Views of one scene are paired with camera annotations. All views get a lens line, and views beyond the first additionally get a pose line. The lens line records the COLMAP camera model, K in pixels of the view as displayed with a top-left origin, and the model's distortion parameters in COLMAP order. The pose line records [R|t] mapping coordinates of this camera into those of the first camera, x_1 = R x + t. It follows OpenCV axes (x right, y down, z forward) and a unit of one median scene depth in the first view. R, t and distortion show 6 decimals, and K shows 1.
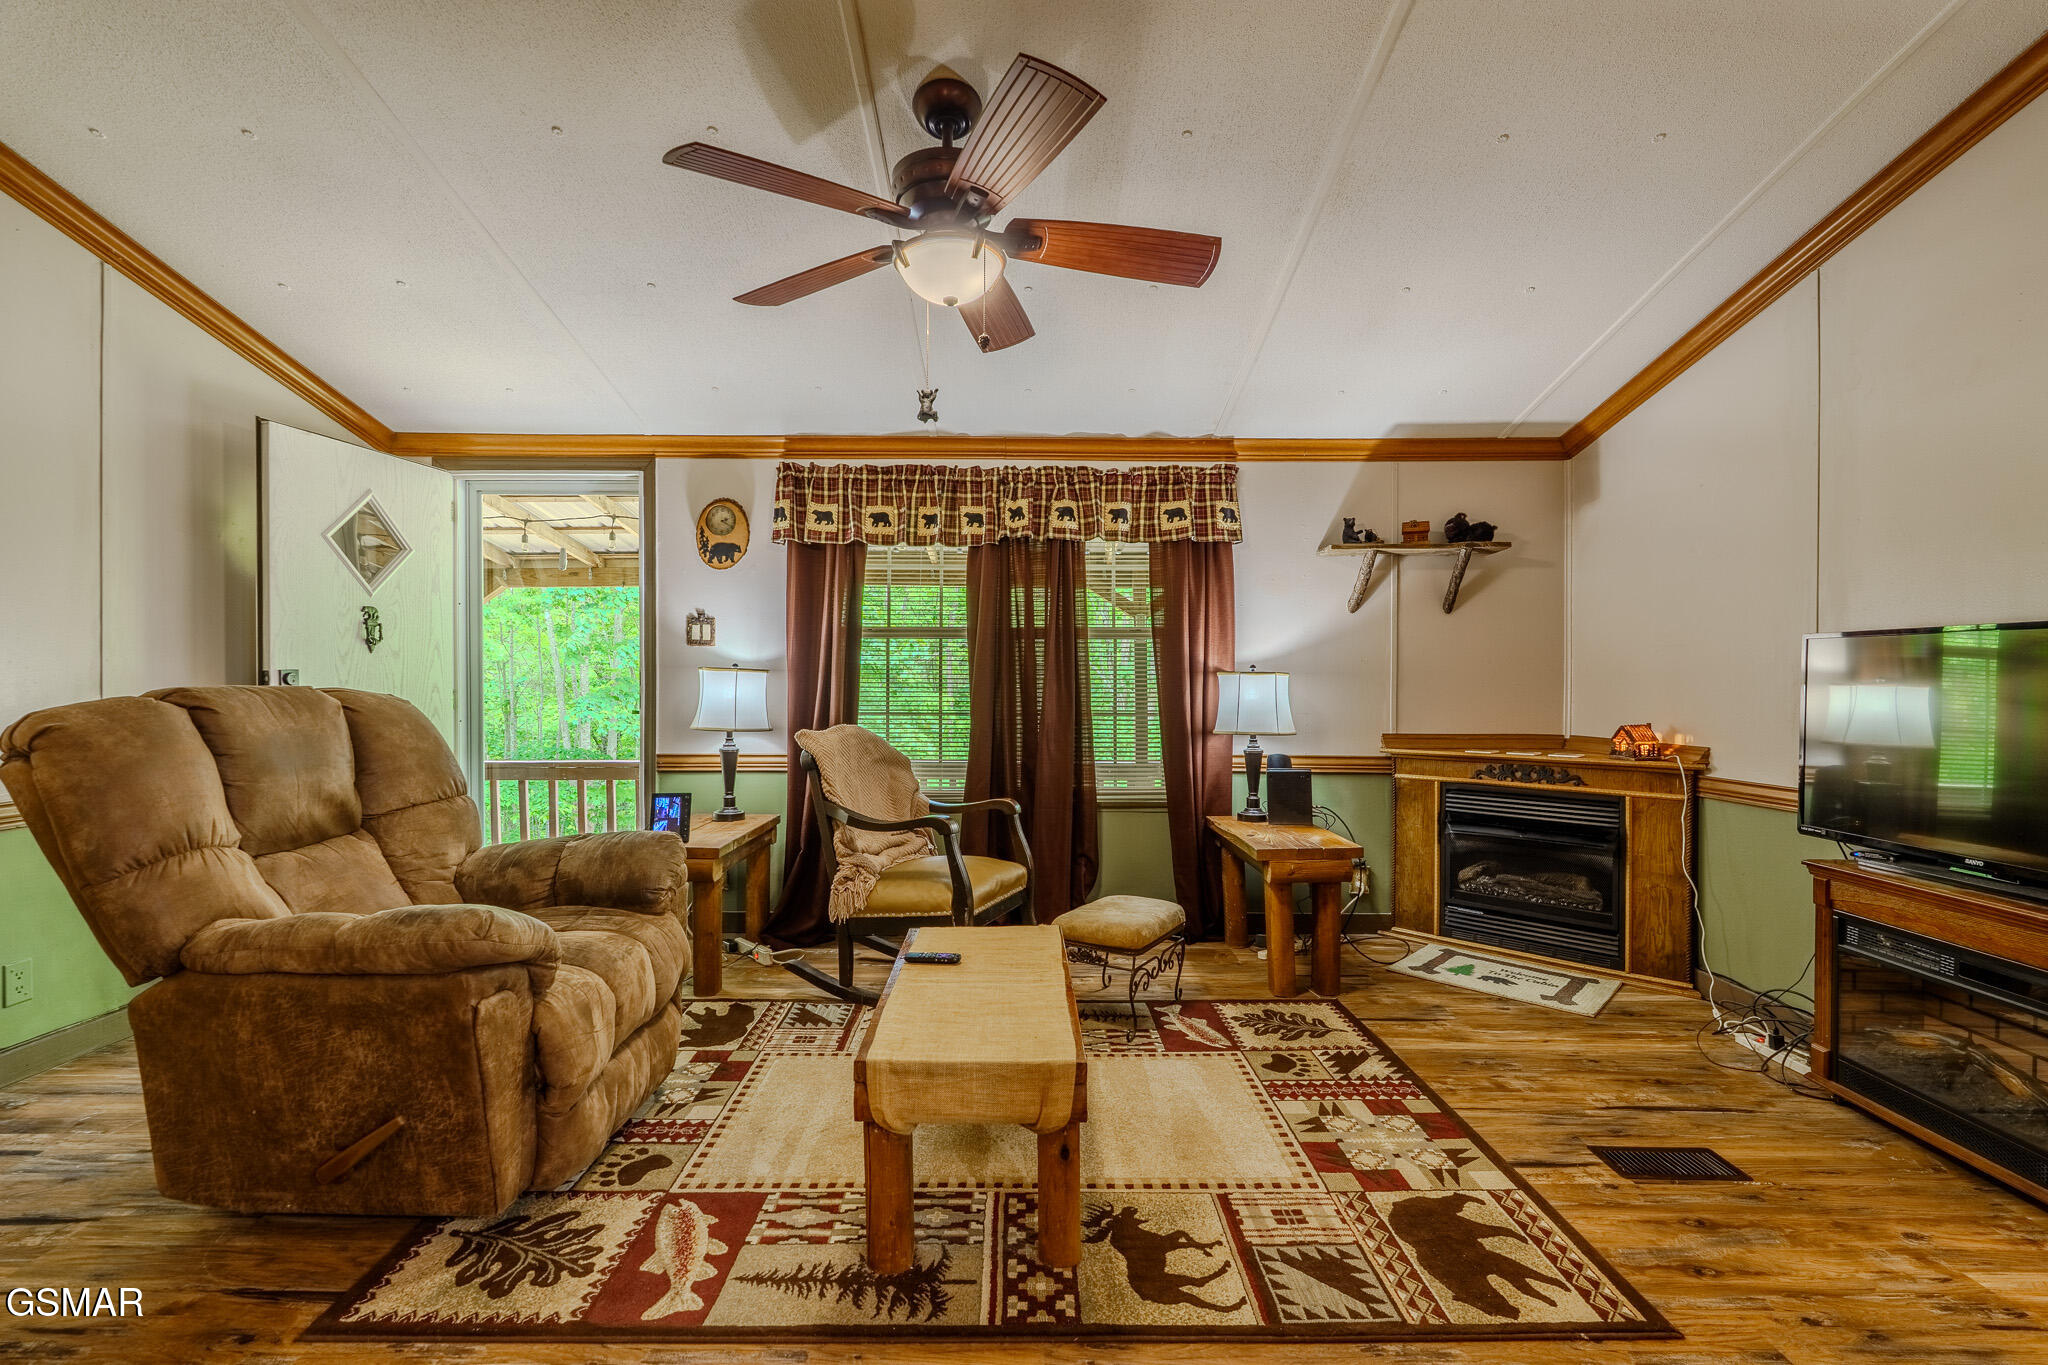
lens RADIAL K [[900.5, 0, 1027.7], [0, 900.5, 687.4], [0, 0, 1]] dist [-0.002802, -0.000084]
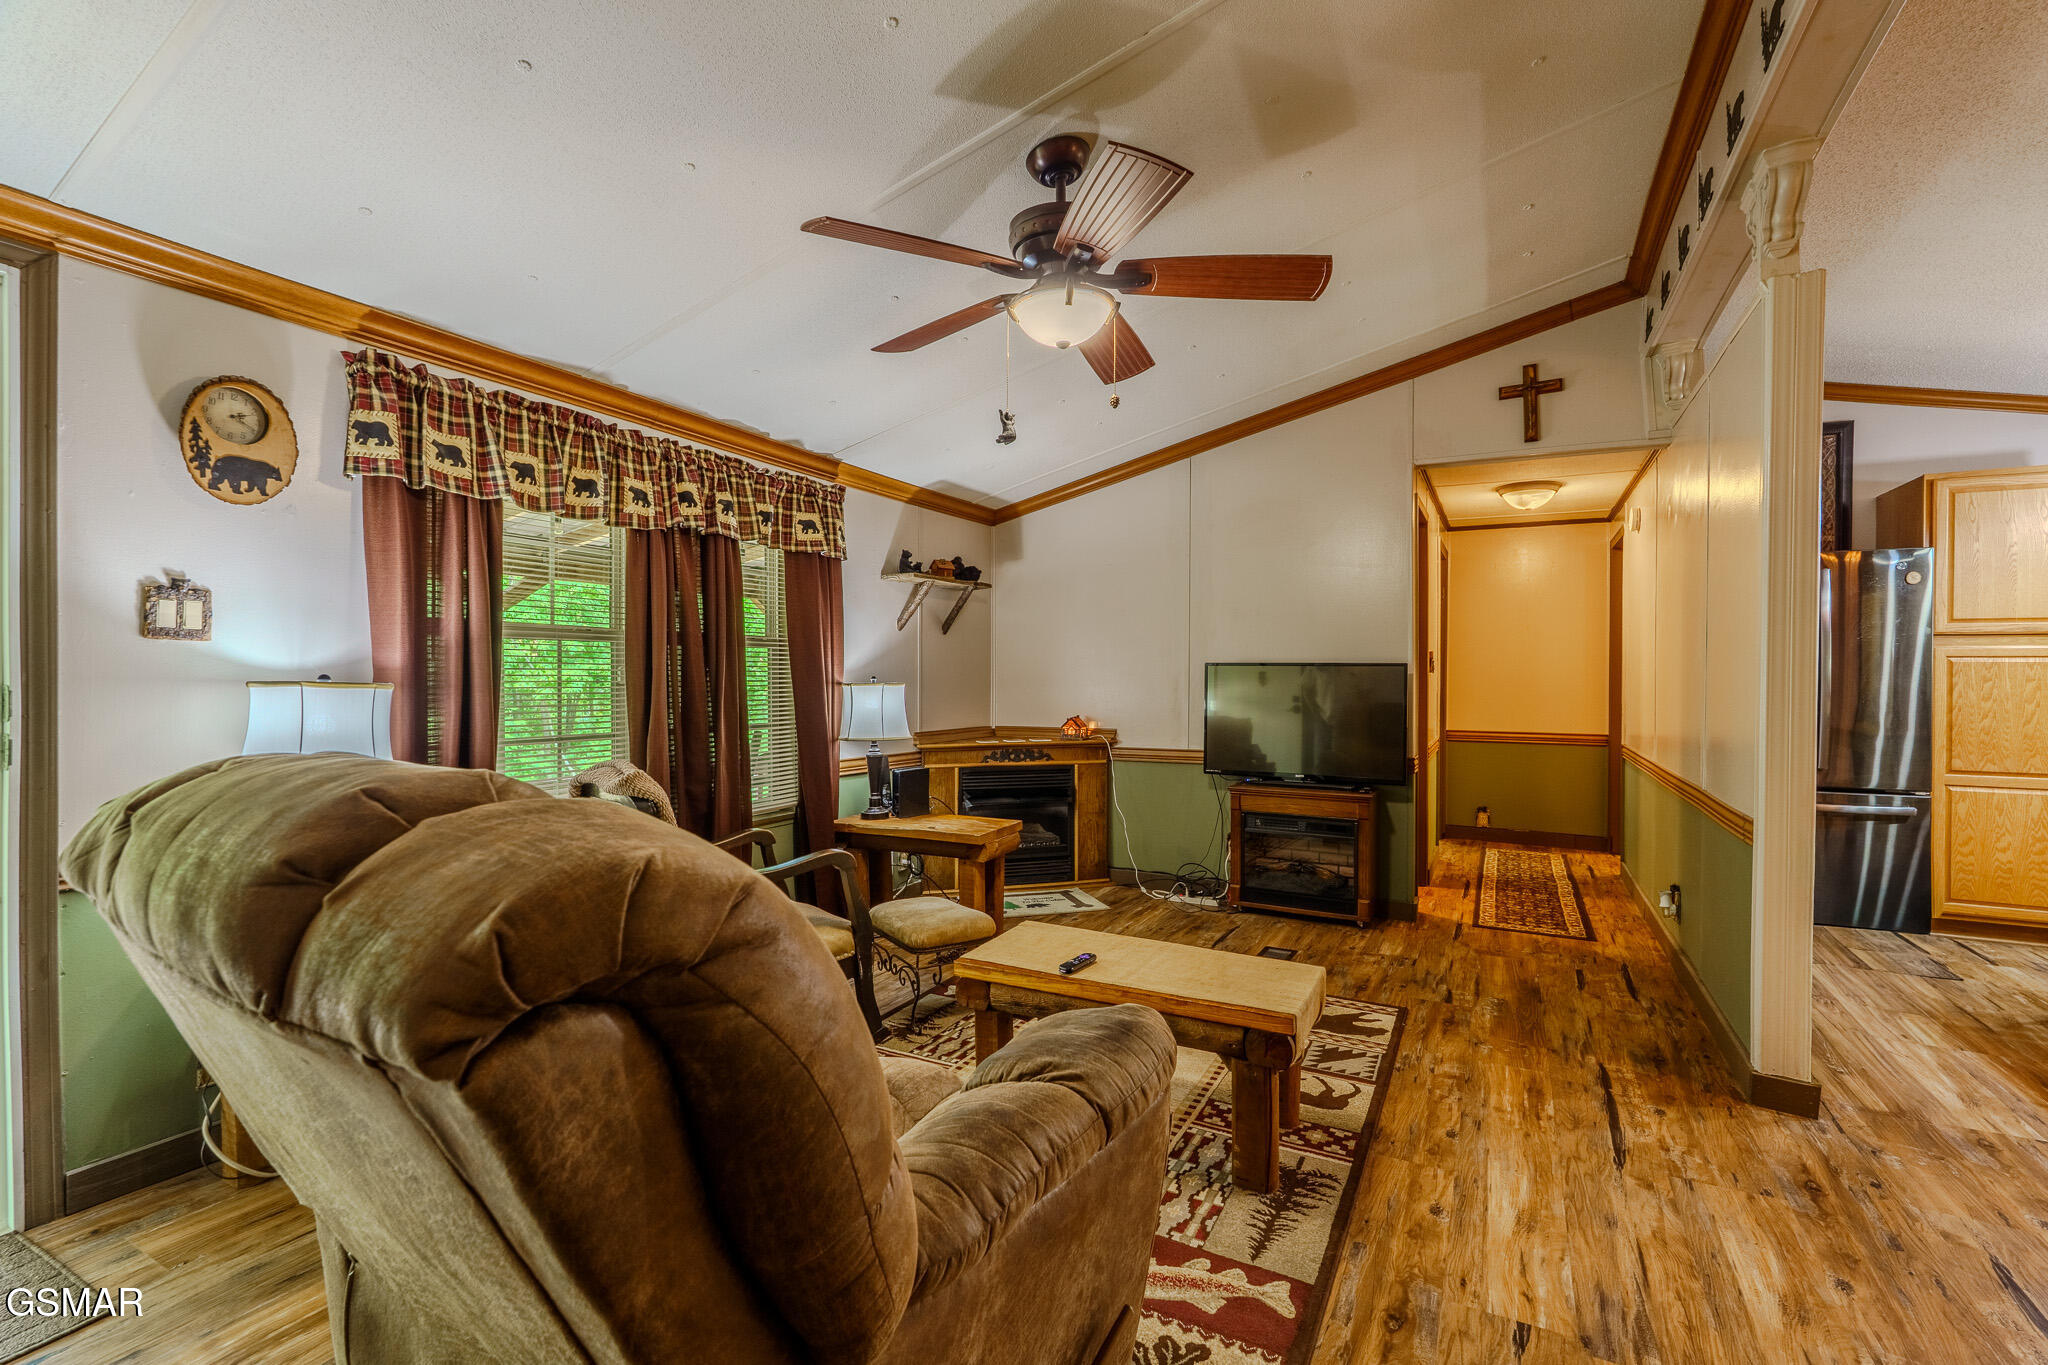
lens RADIAL K [[896.2, 0, 1024.0], [0, 896.2, 682.5], [0, 0, 1]] dist [0.000125, 0.000350]
pose [[0.478215, -0.007028, 0.878215, -0.625219], [0.006026, 0.999971, 0.004721, -0.021369], [-0.878222, 0.003035, 0.478244, 0.321521]]
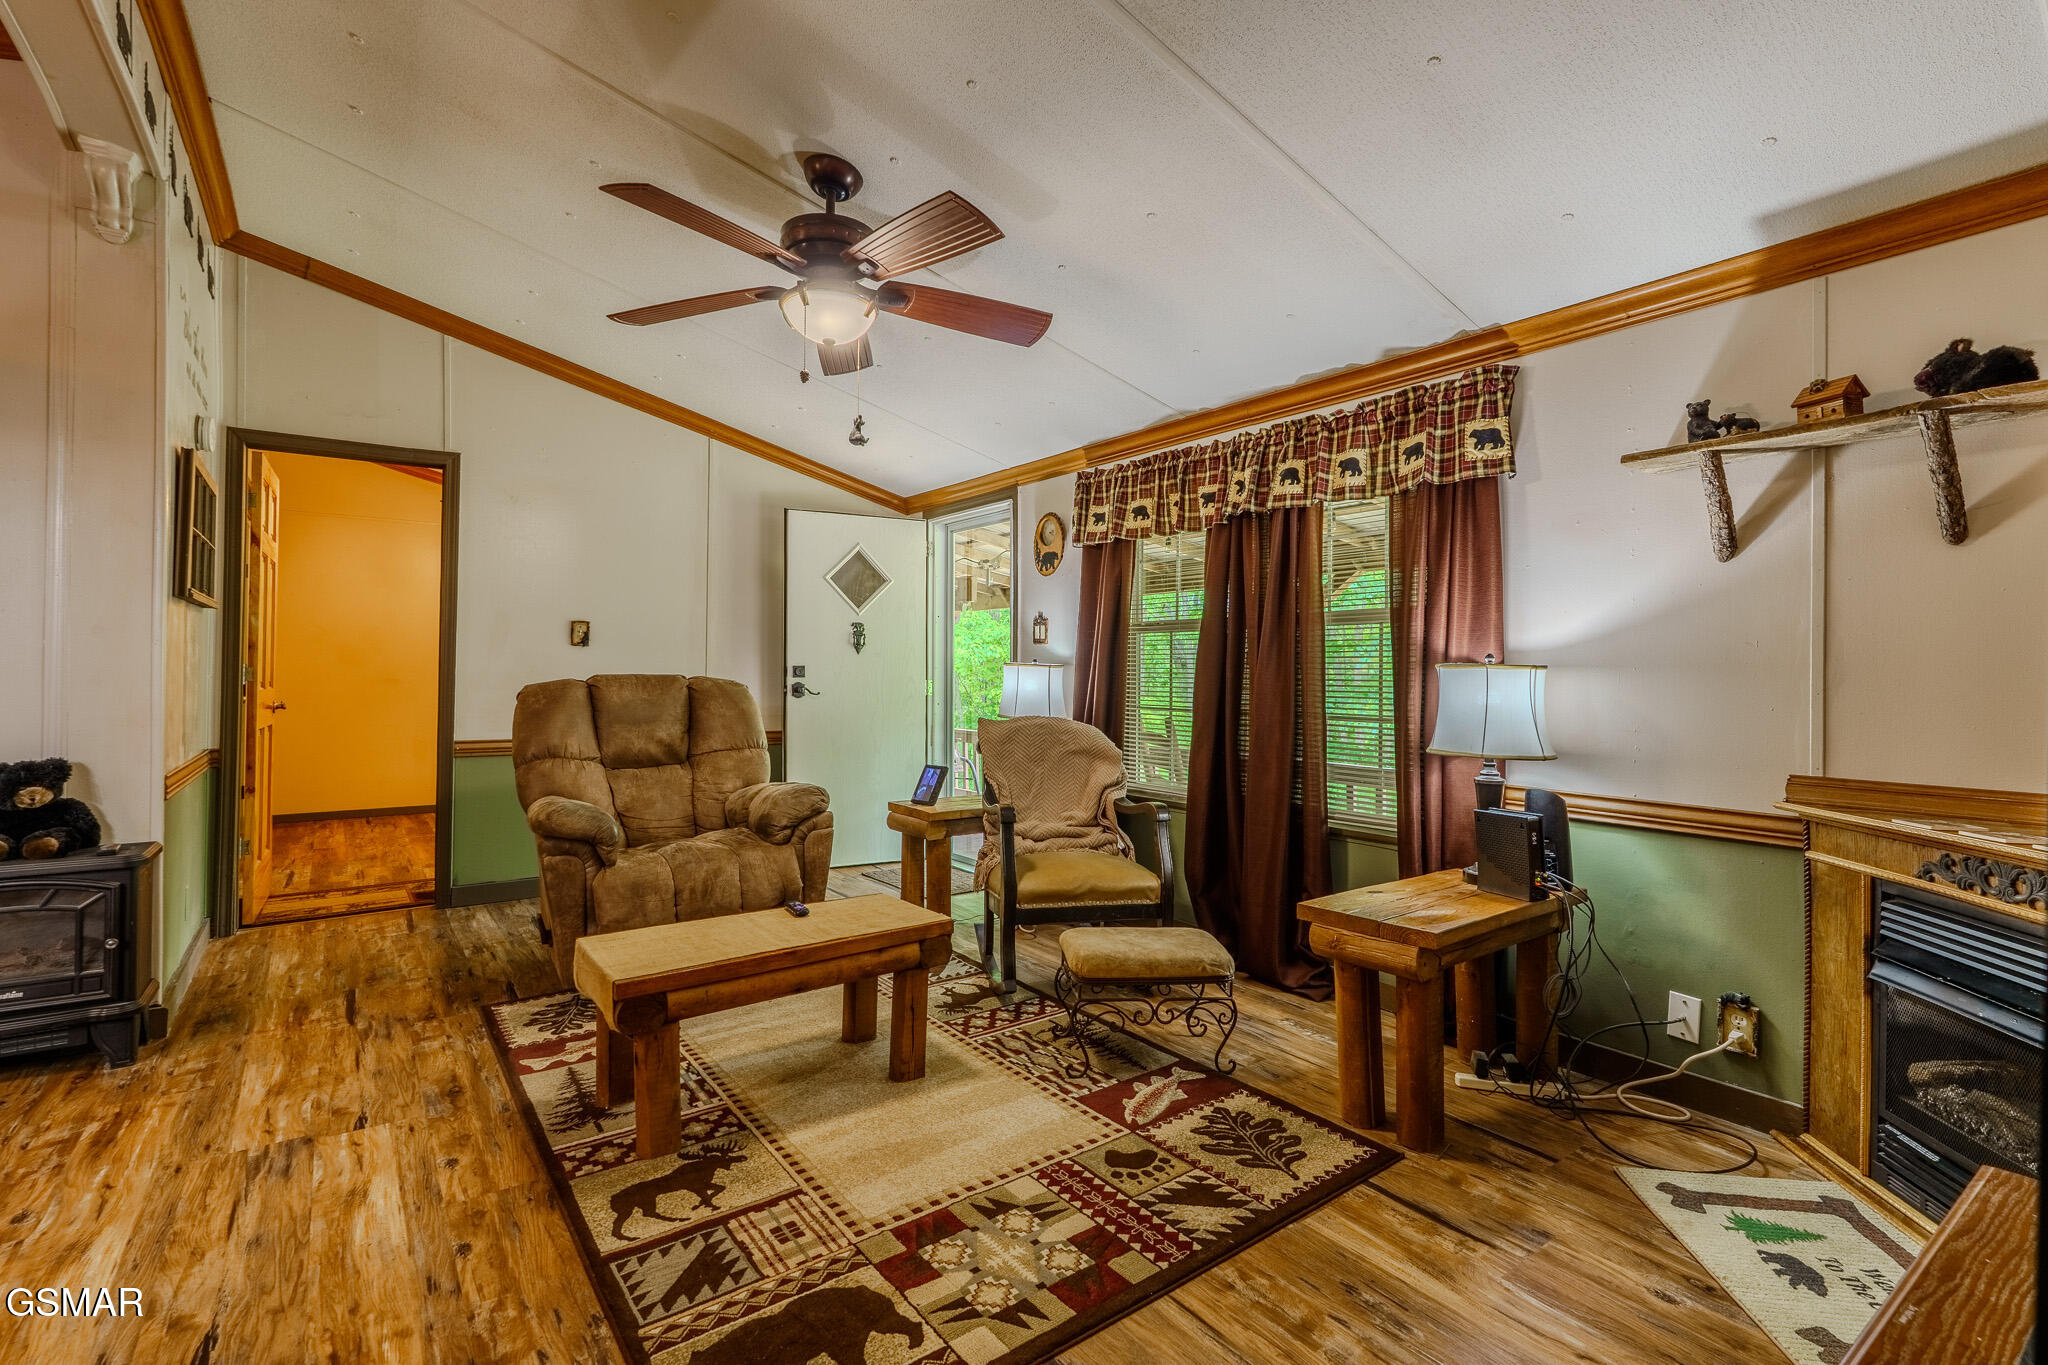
lens RADIAL K [[934.8, 0, 1031.7], [0, 934.8, 672.0], [0, 0, 1]] dist [-0.000042, 0.000320]
pose [[0.593360, 0.001771, -0.804935, 0.620204], [-0.013404, 0.999881, -0.007681, -0.001368], [0.804826, 0.015347, 0.593313, 0.304337]]
